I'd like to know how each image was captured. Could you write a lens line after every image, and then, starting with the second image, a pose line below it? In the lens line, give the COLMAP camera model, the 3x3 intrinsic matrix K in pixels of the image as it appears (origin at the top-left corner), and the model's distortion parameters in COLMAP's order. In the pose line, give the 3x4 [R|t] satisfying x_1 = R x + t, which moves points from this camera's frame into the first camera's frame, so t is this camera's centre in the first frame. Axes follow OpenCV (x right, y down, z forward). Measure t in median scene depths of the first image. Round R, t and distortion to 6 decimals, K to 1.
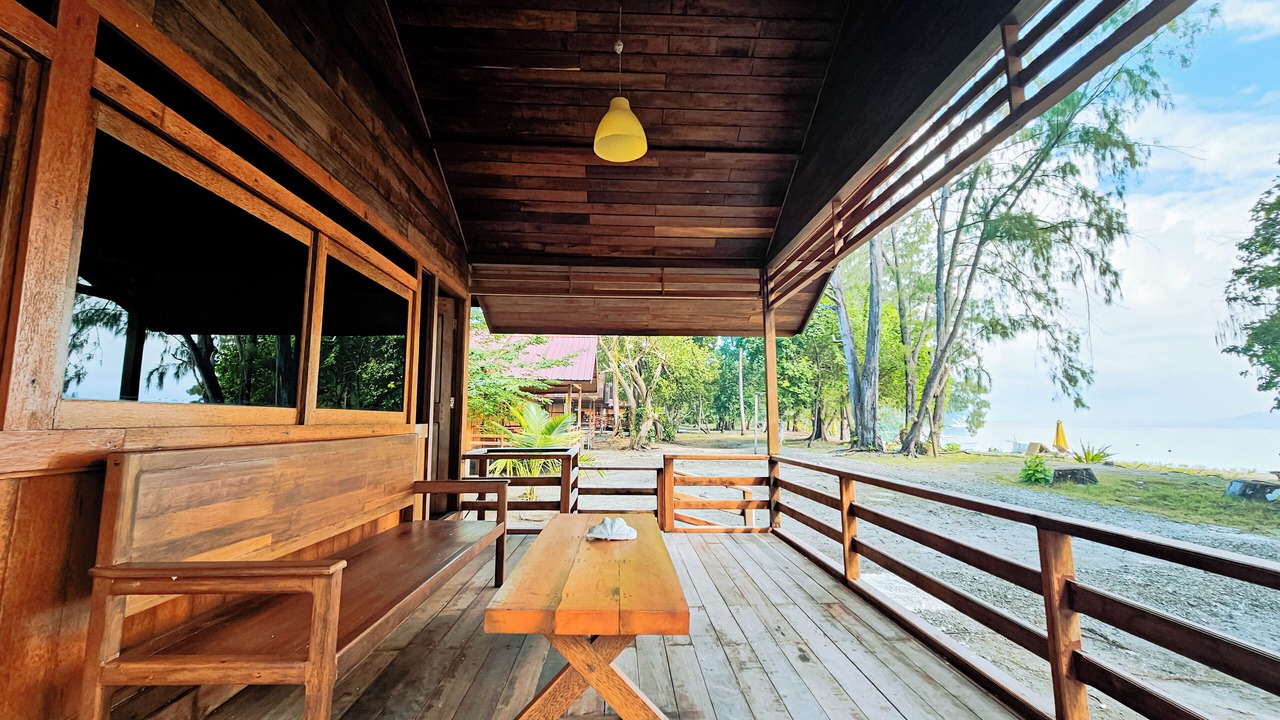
lens RADIAL K [[516.3, 0, 641.9], [0, 516.3, 361.7], [0, 0, 1]] dist [0.002139, 0.000016]
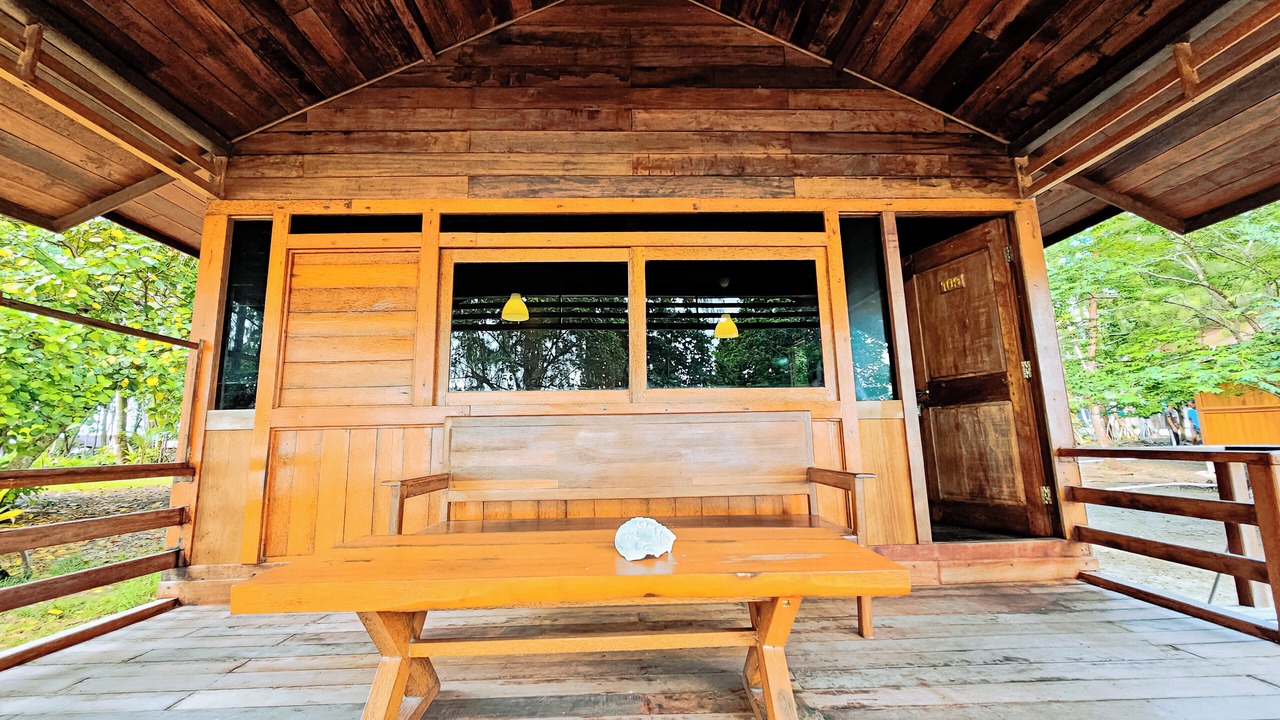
lens RADIAL K [[516.3, 0, 644.0], [0, 516.3, 355.0], [0, 0, 1]] dist [0.002139, 0.000016]
pose [[-0.006692, -0.173945, -0.984733, 0.570240], [0.126951, 0.976639, -0.173378, 0.228916], [0.991886, -0.126173, 0.015547, 1.026458]]
